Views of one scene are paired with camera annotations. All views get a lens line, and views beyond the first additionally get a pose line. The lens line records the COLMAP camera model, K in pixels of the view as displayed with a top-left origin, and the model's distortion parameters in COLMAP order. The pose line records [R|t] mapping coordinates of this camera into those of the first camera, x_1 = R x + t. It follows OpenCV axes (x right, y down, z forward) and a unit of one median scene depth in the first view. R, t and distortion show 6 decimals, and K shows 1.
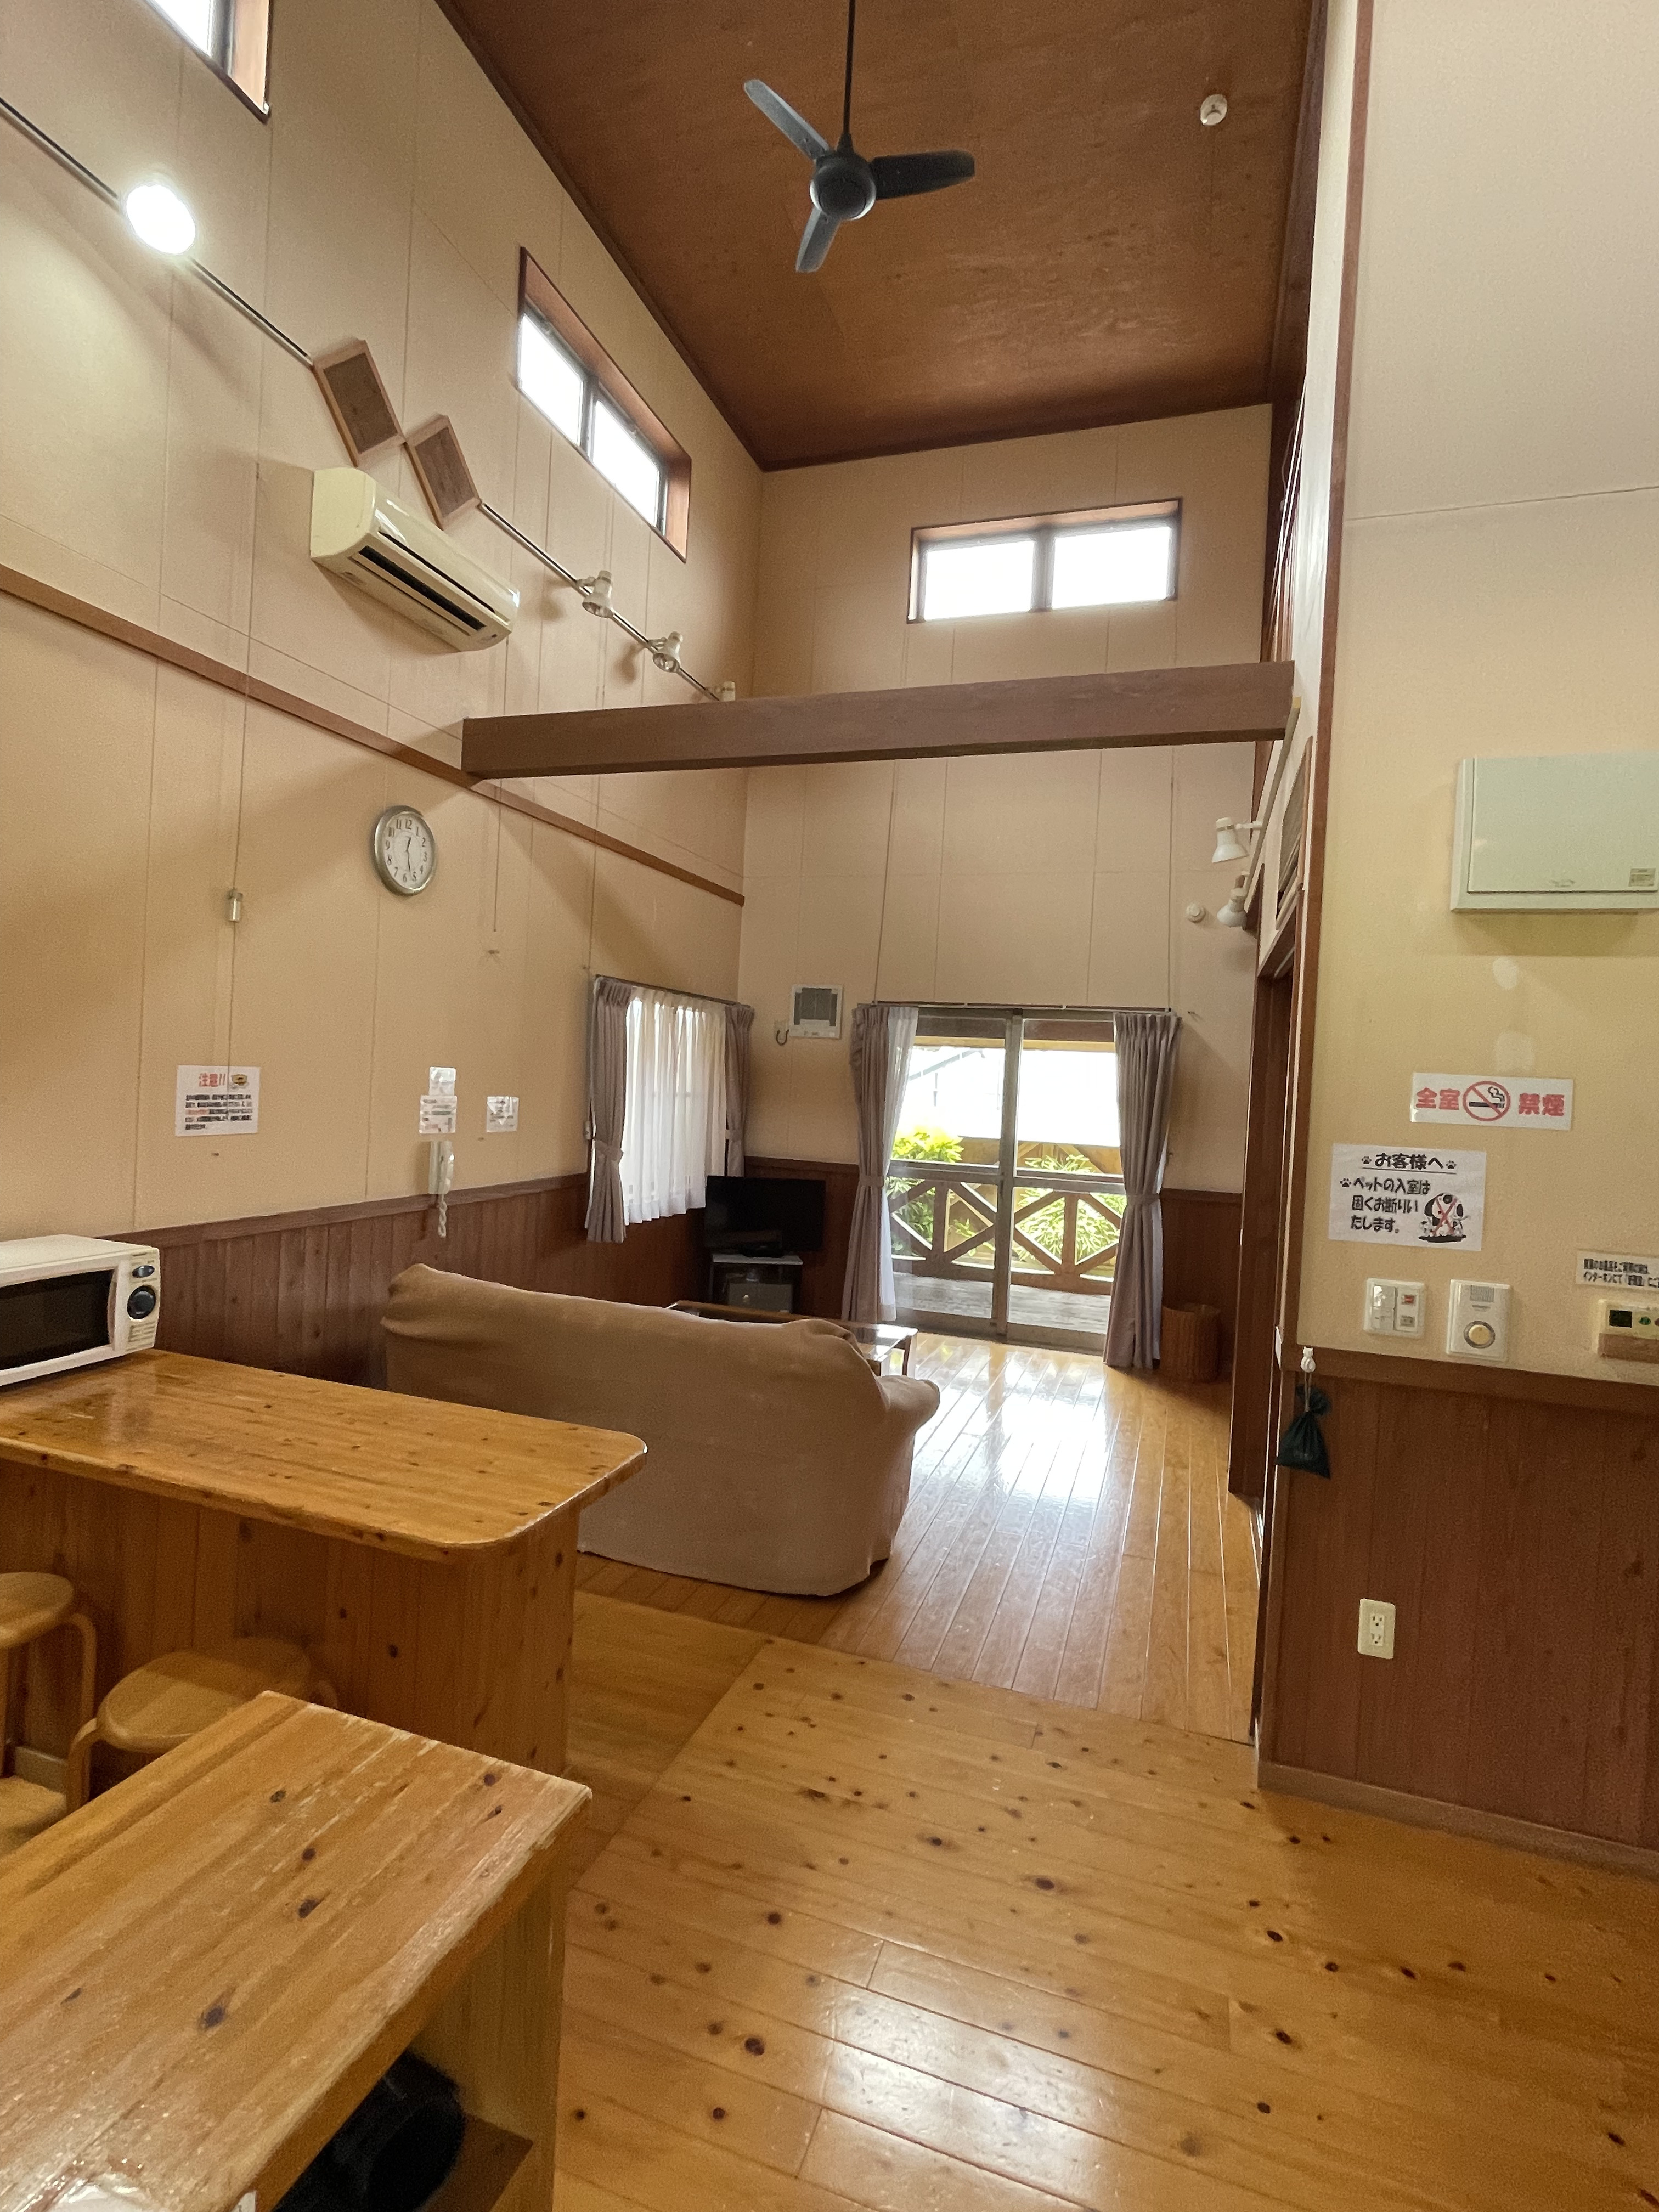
lens RADIAL K [[1103.0, 0, 829.5], [0, 1103.0, 1106.0], [0, 0, 1]] dist [-0.031685, 0.000267]
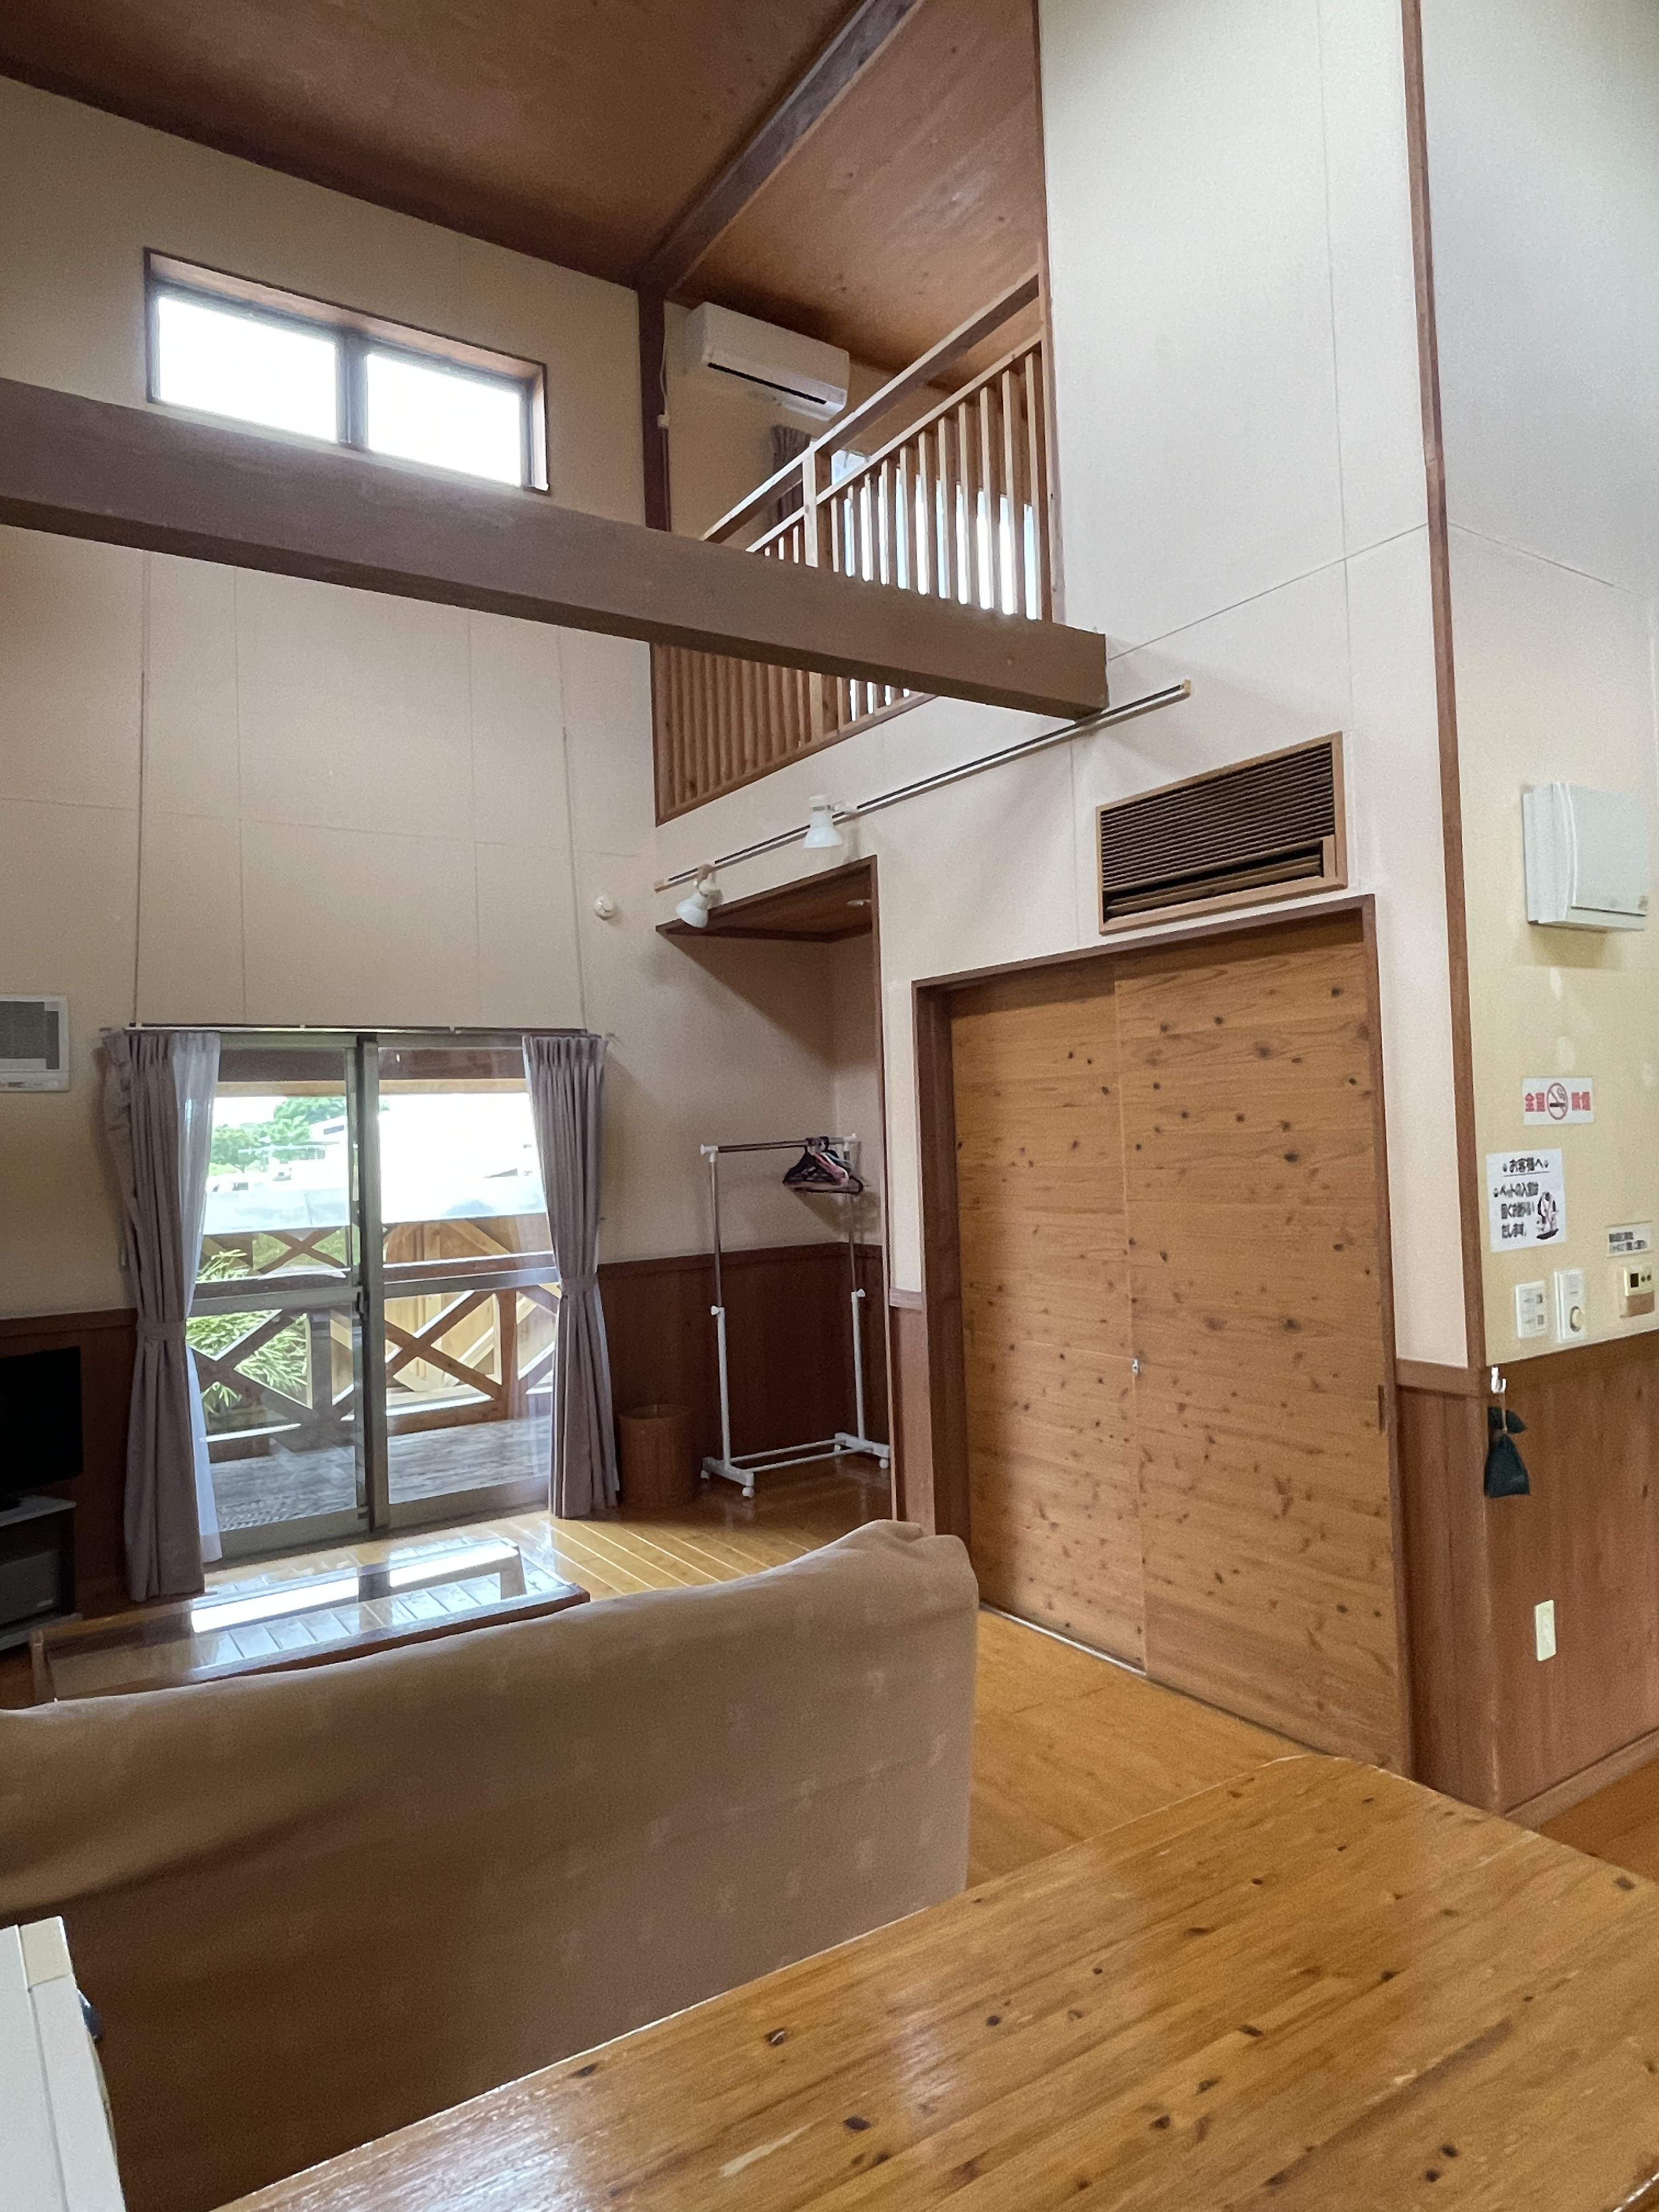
lens RADIAL K [[1372.1, 0, 829.5], [0, 1372.1, 1106.0], [0, 0, 1]] dist [-0.006659, -0.001900]
pose [[0.610572, -0.057990, 0.789835, -0.867153], [0.085665, 0.996300, 0.006927, -0.068136], [-0.787314, 0.063432, 0.613280, 0.710937]]
